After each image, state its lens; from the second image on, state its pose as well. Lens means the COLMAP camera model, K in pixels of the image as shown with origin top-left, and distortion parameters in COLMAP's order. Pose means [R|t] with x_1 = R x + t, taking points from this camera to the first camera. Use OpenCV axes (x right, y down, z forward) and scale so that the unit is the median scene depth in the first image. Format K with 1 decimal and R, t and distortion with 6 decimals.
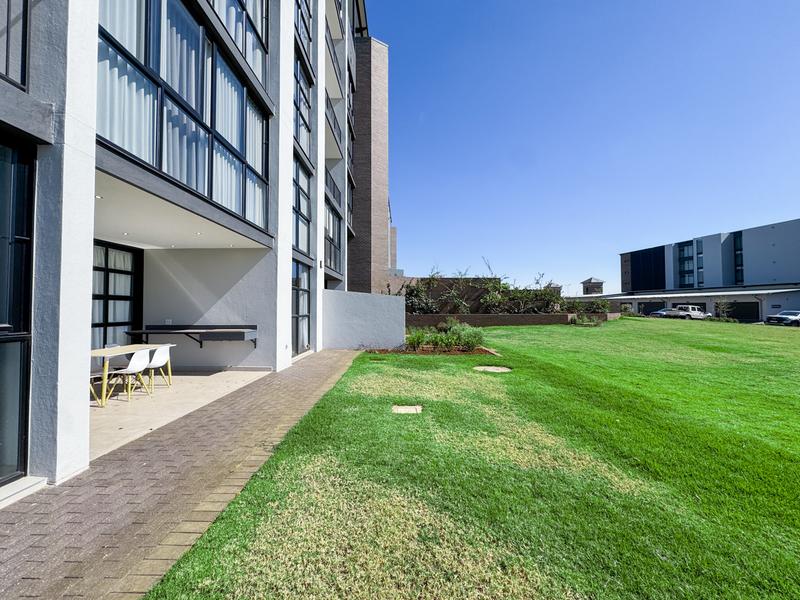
lens RADIAL K [[317.0, 0, 400.0], [0, 317.0, 300.0], [0, 0, 1]] dist [-0.000889, 0.000000]
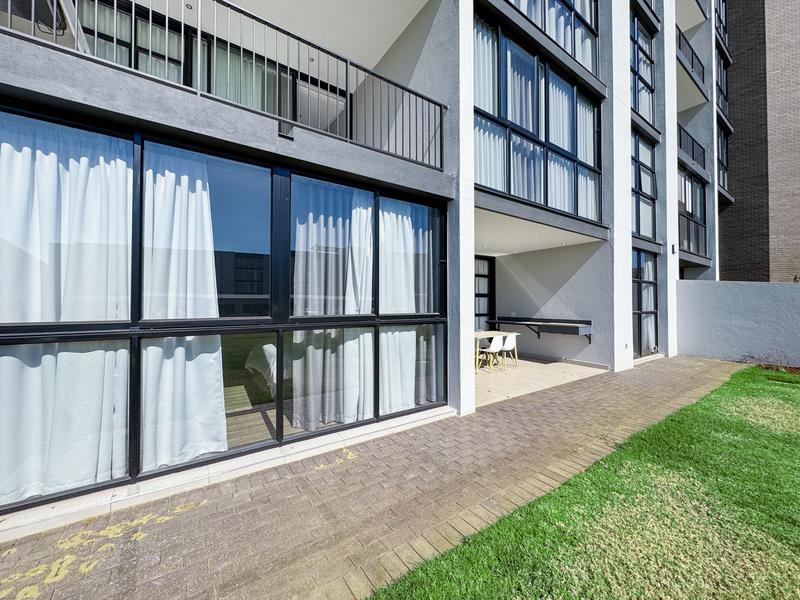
lens RADIAL K [[317.9, 0, 399.8], [0, 317.9, 298.6], [0, 0, 1]] dist [-0.002559, 0.000192]
pose [[0.576469, -0.009165, -0.817068, 0.013360], [0.018905, 0.999819, 0.002123, -0.002708], [0.816900, -0.016670, 0.576538, -0.061357]]
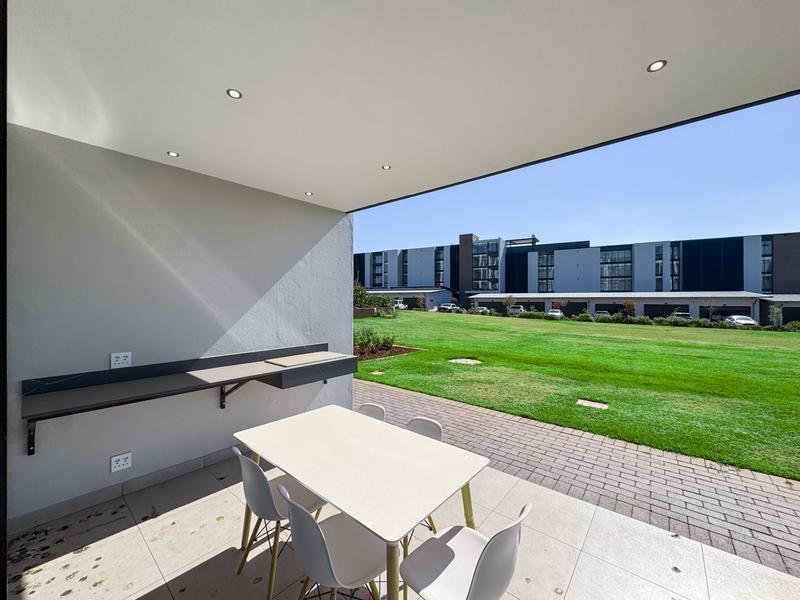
lens RADIAL K [[317.9, 0, 399.8], [0, 317.9, 298.6], [0, 0, 1]] dist [-0.002559, 0.000192]
pose [[0.652042, 0.005020, 0.758166, -0.952824], [-0.018484, 0.999786, 0.009277, -0.010227], [-0.757958, -0.020063, 0.651995, 0.619775]]
